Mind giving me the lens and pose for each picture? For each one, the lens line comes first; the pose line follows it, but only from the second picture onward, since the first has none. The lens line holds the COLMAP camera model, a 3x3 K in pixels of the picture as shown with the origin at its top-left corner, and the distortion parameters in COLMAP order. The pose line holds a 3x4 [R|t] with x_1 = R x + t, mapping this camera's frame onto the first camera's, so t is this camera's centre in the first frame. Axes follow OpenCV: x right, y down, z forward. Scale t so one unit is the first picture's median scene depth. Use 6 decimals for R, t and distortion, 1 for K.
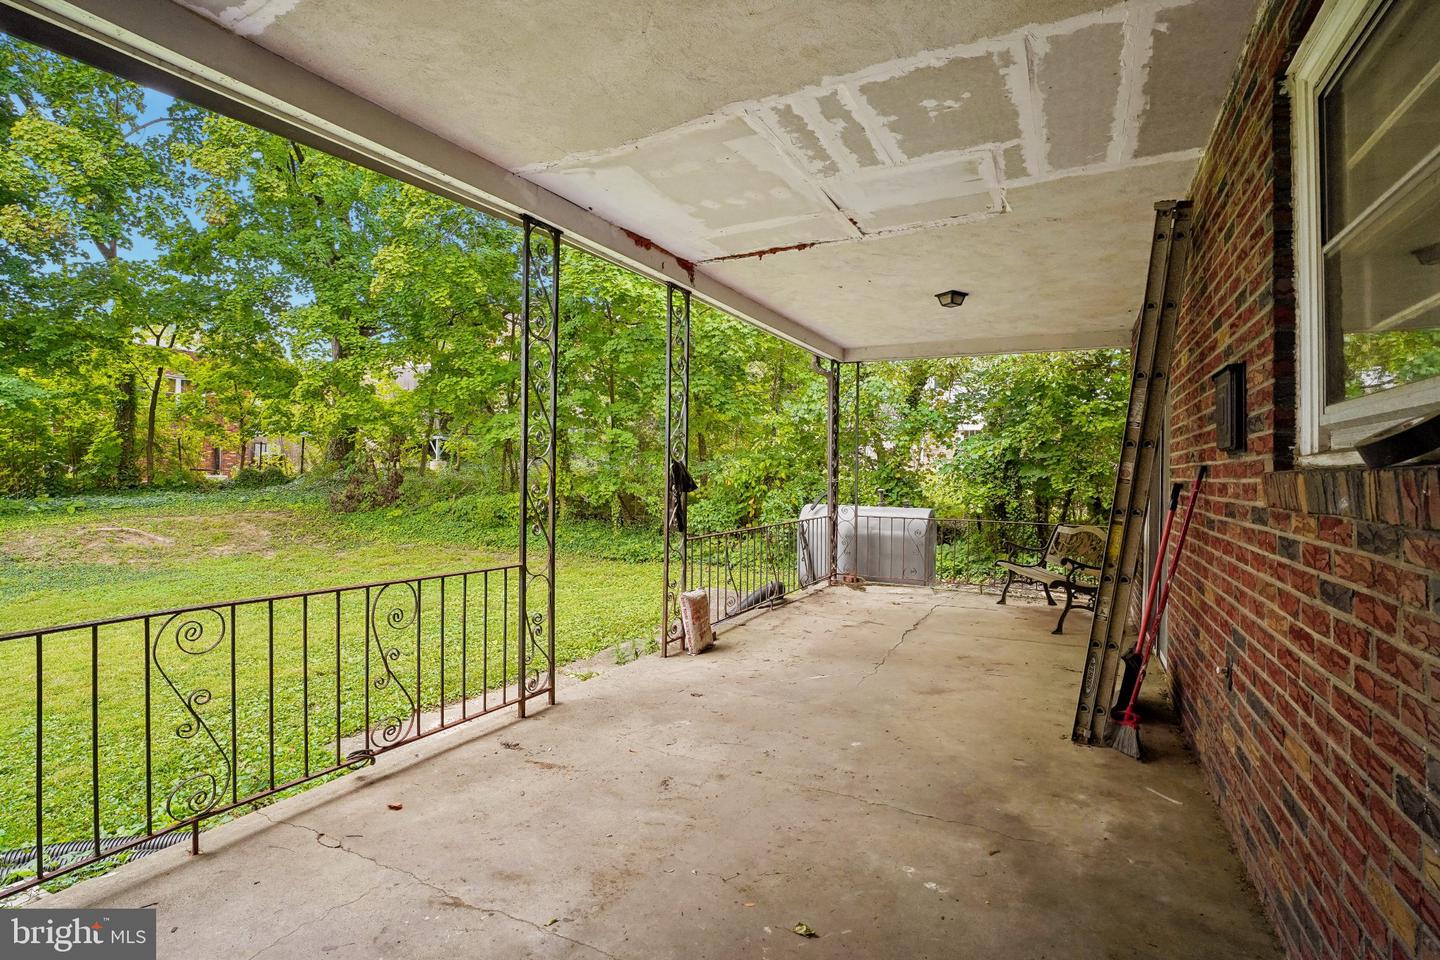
lens RADIAL K [[670.7, 0, 722.2], [0, 670.7, 473.7], [0, 0, 1]] dist [-0.020972, 0.000568]
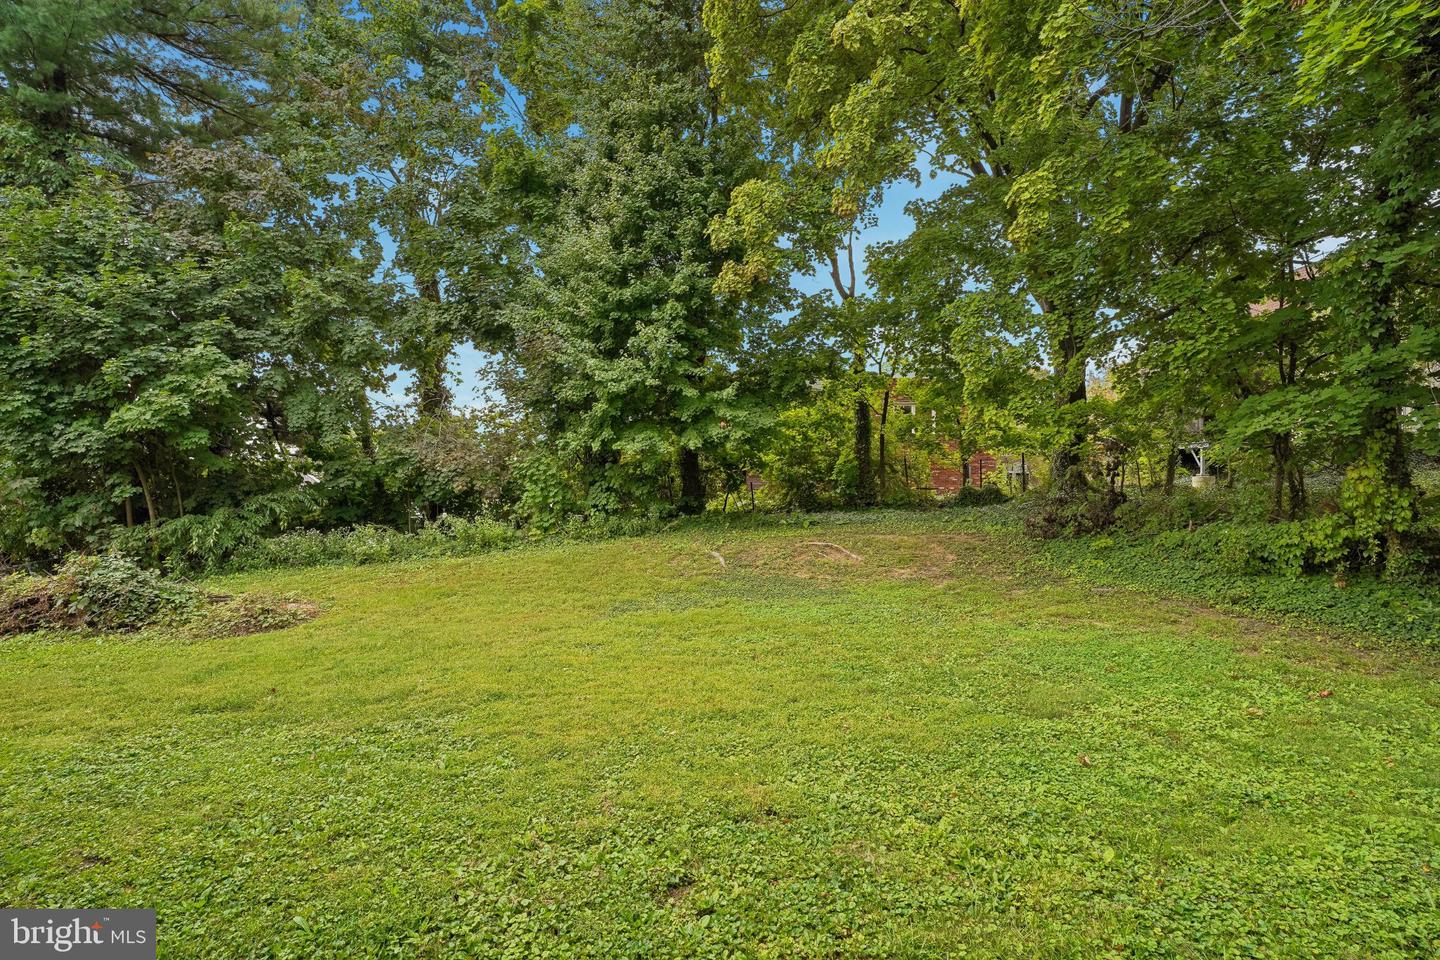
lens RADIAL K [[670.7, 0, 731.5], [0, 670.7, 479.0], [0, 0, 1]] dist [-0.020972, 0.000568]
pose [[0.485525, -0.019327, -0.874009, -0.030372], [0.000696, 0.999764, -0.021722, 0.002032], [0.874222, 0.009938, 0.485424, 0.264437]]
